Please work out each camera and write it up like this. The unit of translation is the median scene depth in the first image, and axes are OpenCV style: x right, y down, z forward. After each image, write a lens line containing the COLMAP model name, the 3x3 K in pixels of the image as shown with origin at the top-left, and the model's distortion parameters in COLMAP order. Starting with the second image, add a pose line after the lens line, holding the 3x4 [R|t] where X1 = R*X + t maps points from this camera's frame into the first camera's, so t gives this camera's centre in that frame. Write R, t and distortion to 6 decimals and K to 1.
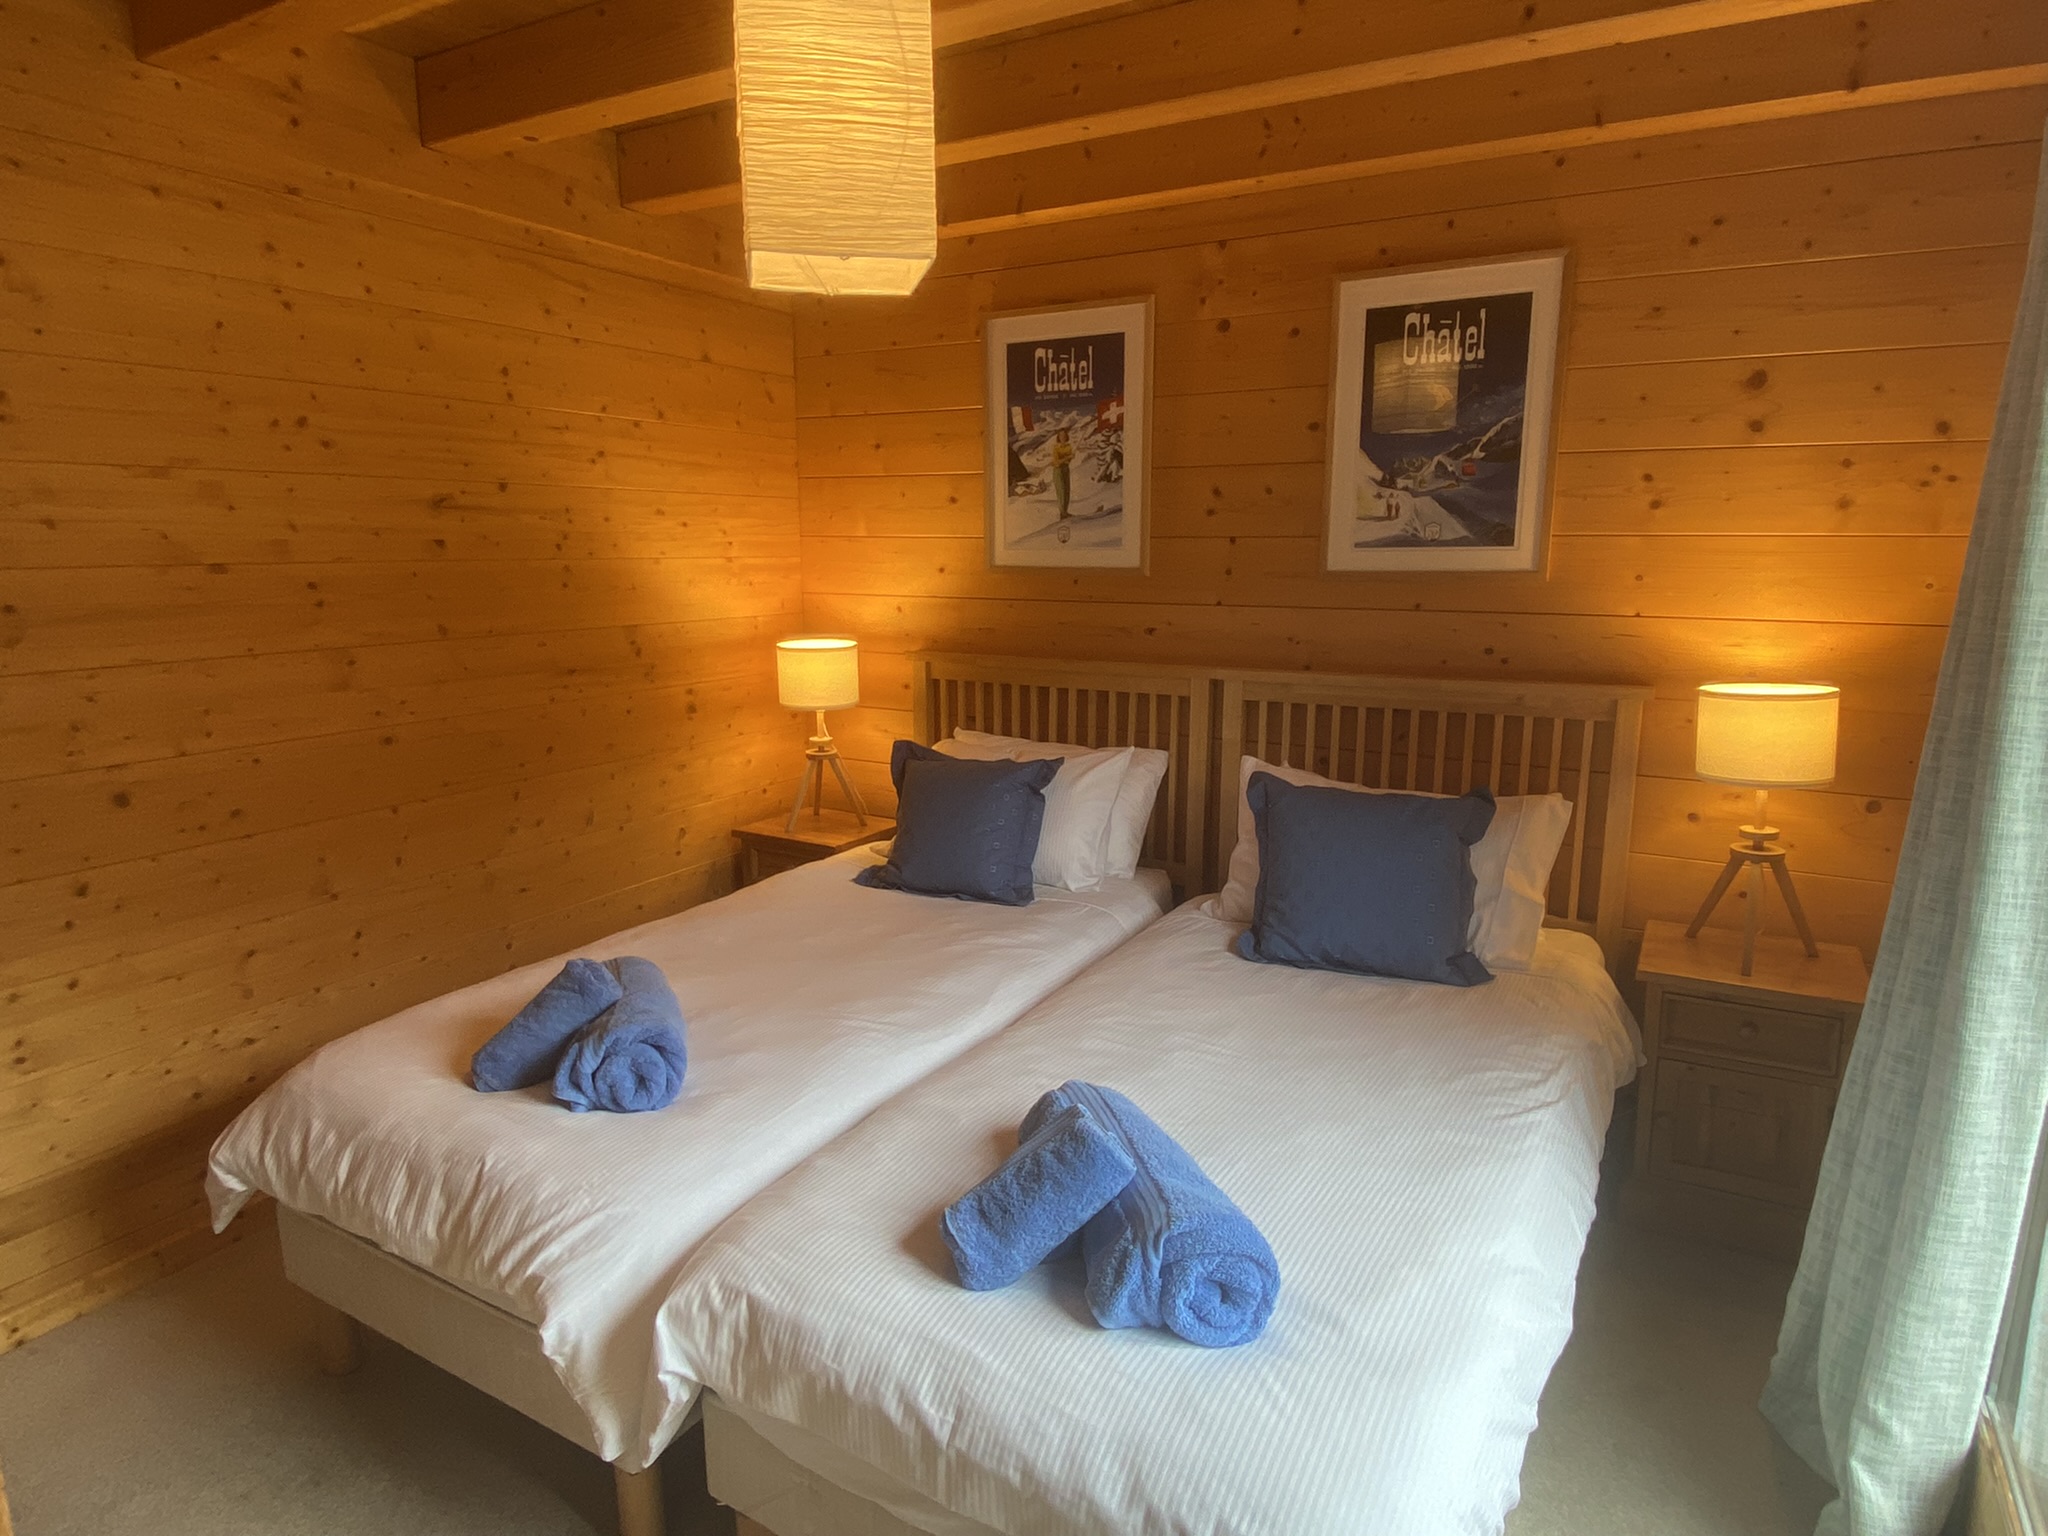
lens RADIAL K [[1162.2, 0, 1024.0], [0, 1162.2, 768.0], [0, 0, 1]] dist [0.110833, -0.157130]
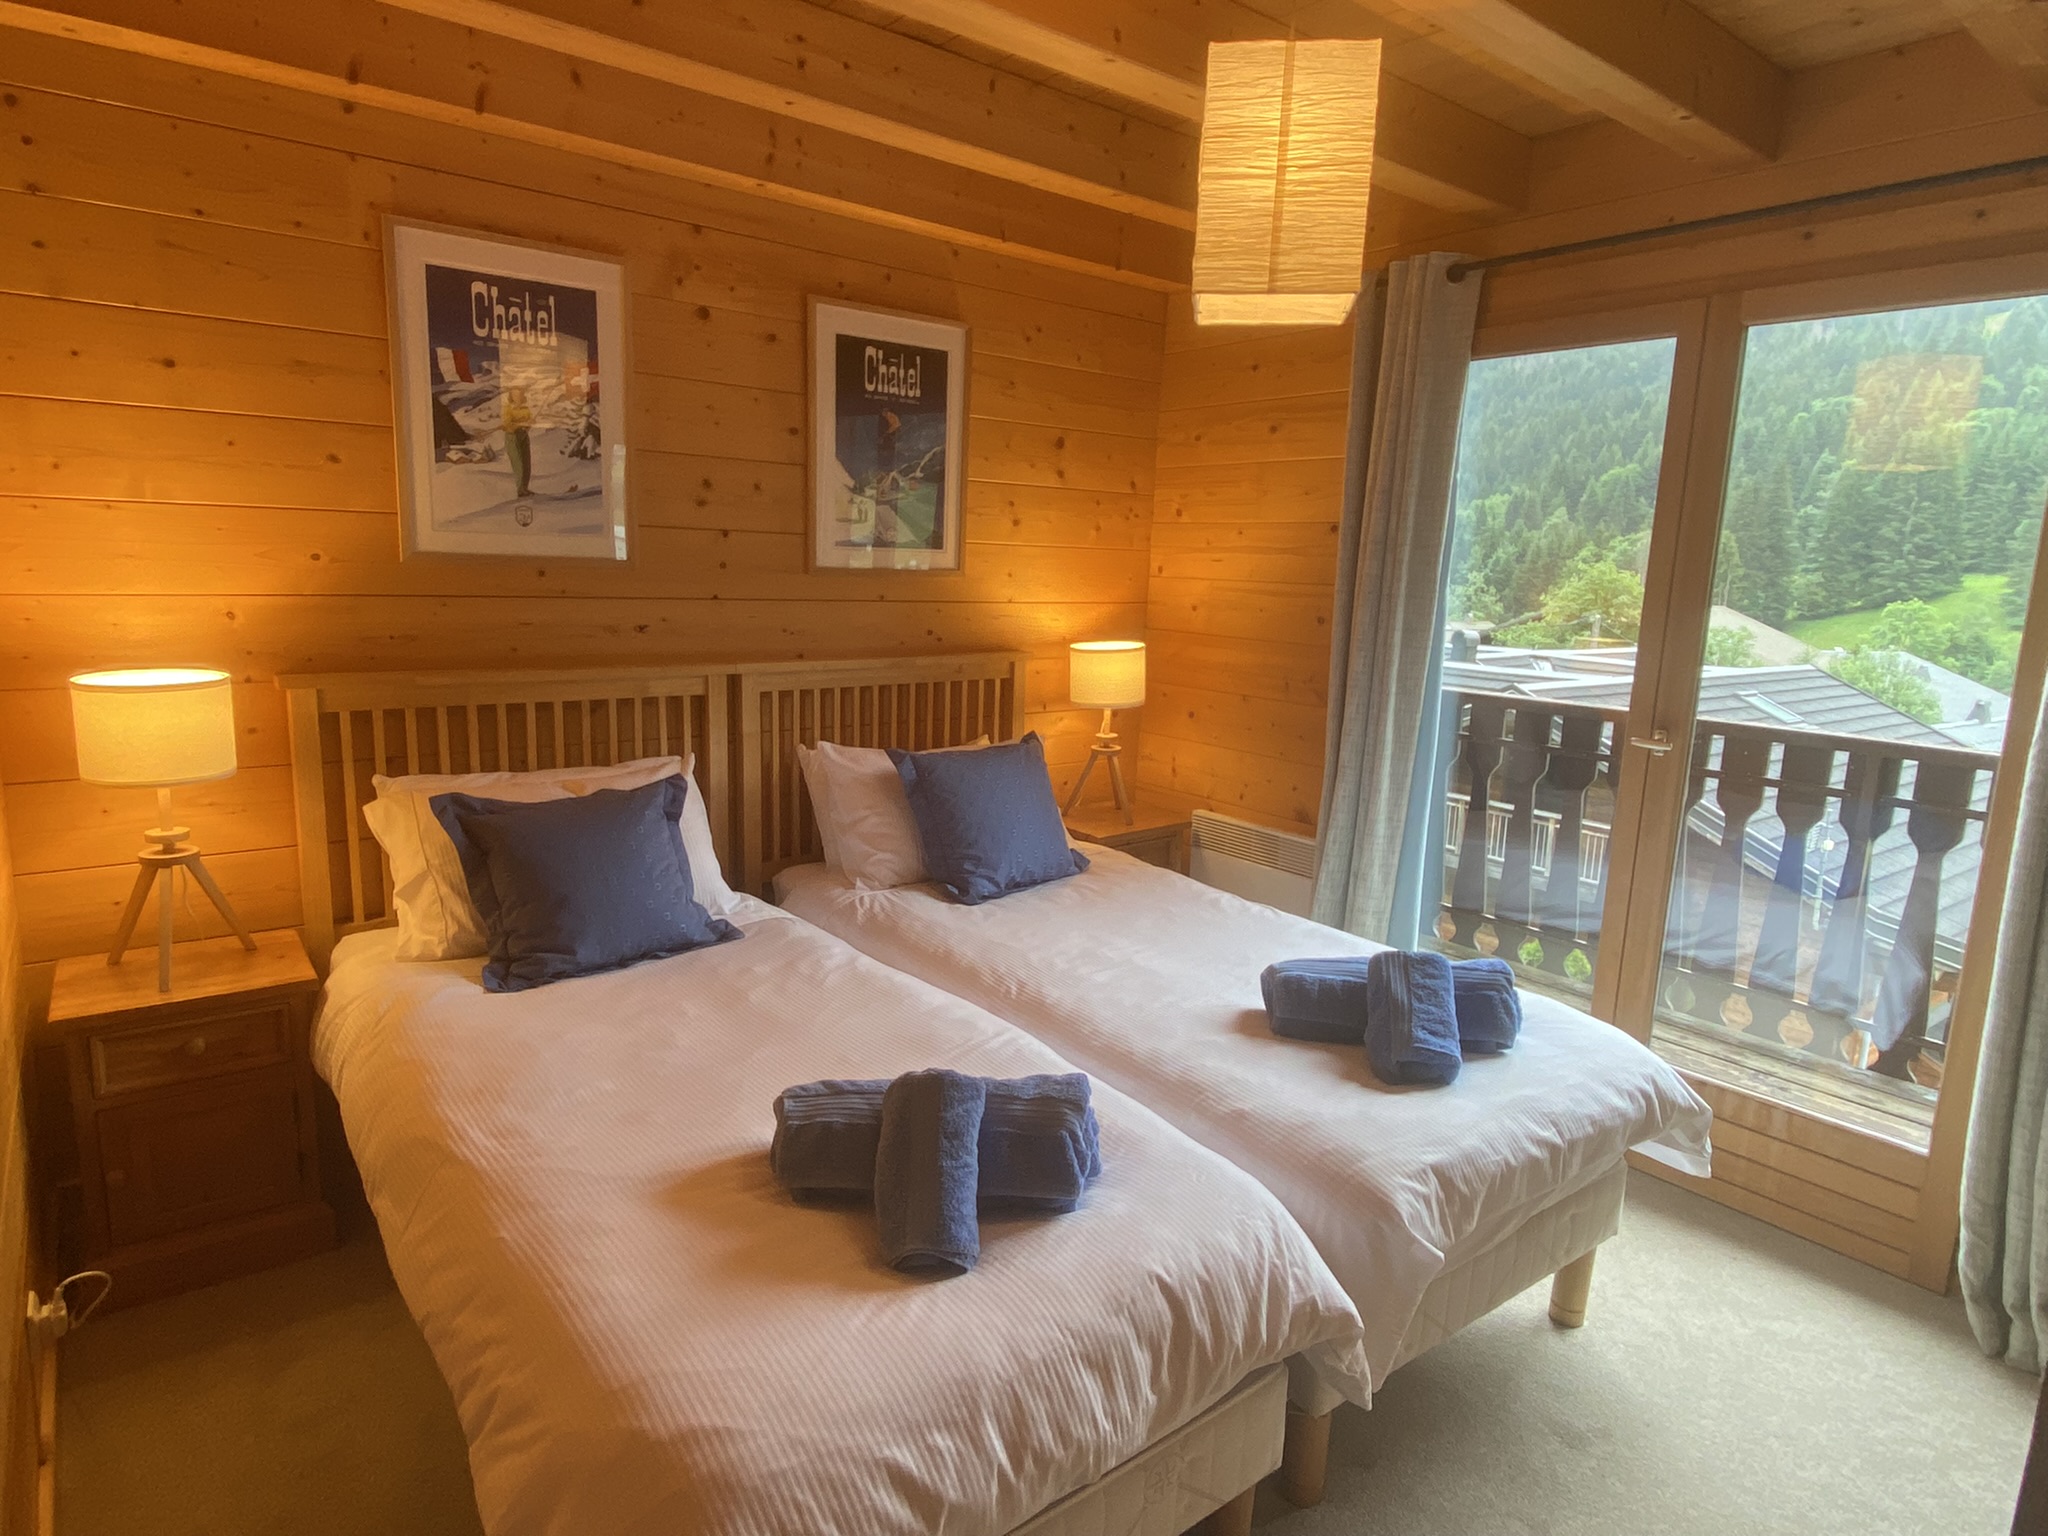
lens RADIAL K [[1162.2, 0, 1024.0], [0, 1162.2, 768.0], [0, 0, 1]] dist [0.110833, -0.157130]
pose [[0.368880, -0.161740, 0.915296, -0.699514], [0.136335, 0.983508, 0.118848, -0.085872], [-0.919424, 0.080947, 0.384848, 0.415715]]
